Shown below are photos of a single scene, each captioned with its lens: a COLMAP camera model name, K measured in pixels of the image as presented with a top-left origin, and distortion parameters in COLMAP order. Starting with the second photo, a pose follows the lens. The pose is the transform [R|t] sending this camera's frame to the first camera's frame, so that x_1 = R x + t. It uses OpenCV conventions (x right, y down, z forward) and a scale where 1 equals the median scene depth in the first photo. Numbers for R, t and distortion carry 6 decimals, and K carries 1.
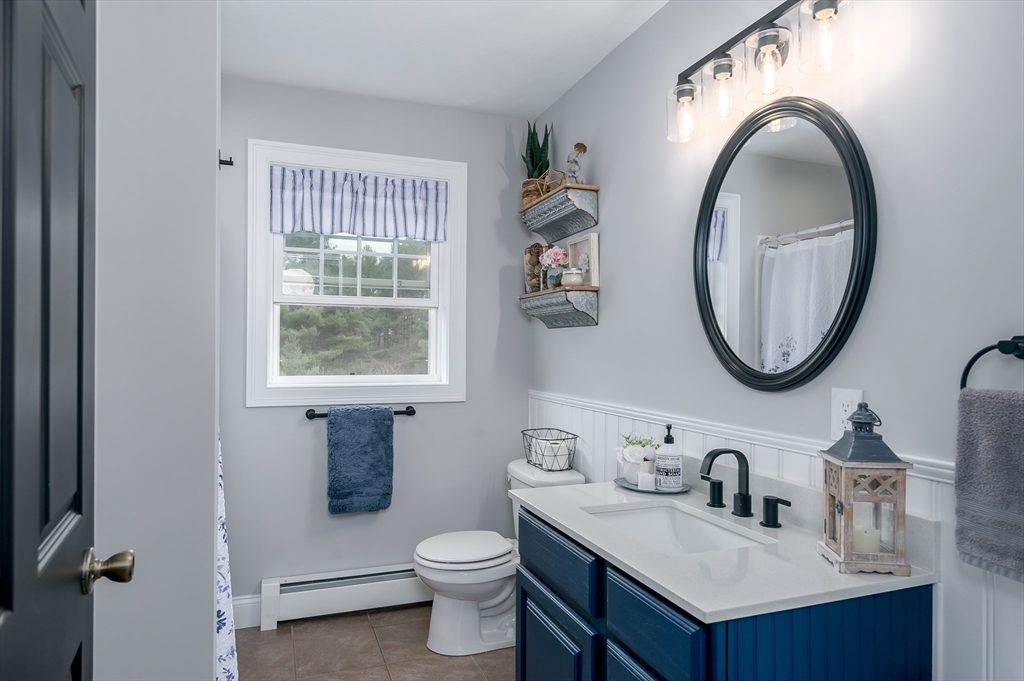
lens RADIAL K [[624.4, 0, 512.2], [0, 624.4, 340.5], [0, 0, 1]] dist [-0.000724, -0.000015]
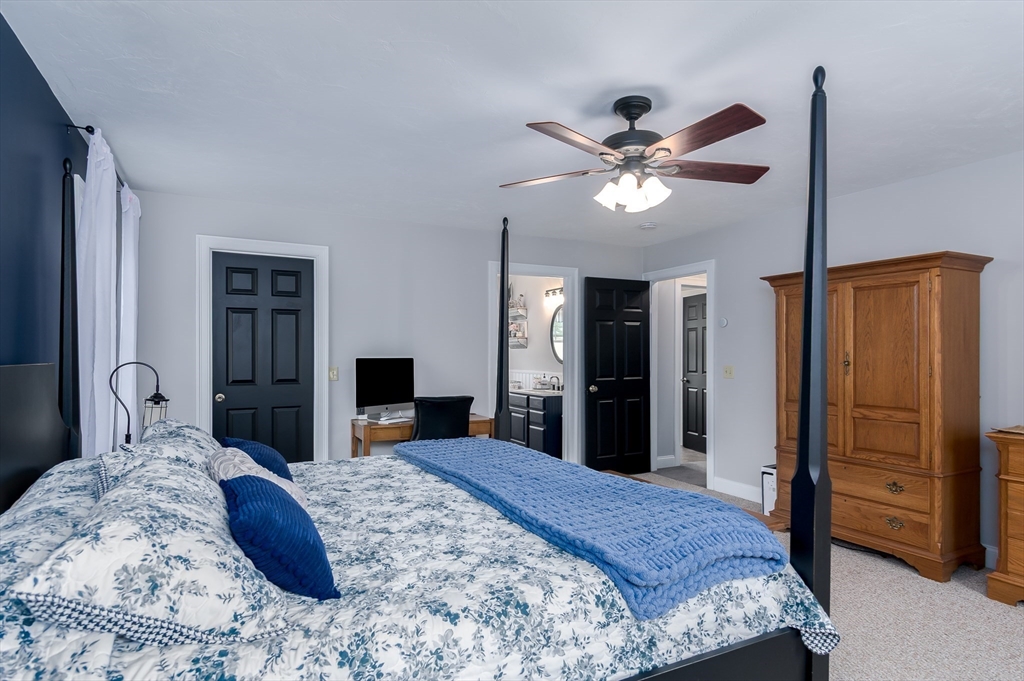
lens RADIAL K [[581.0, 0, 511.7], [0, 581.0, 343.5], [0, 0, 1]] dist [0.000010, 0.000000]
pose [[0.992747, -0.003198, 0.120180, -0.459600], [0.003685, 0.999986, -0.003834, -0.053262], [-0.120166, 0.004249, 0.992745, -3.024726]]
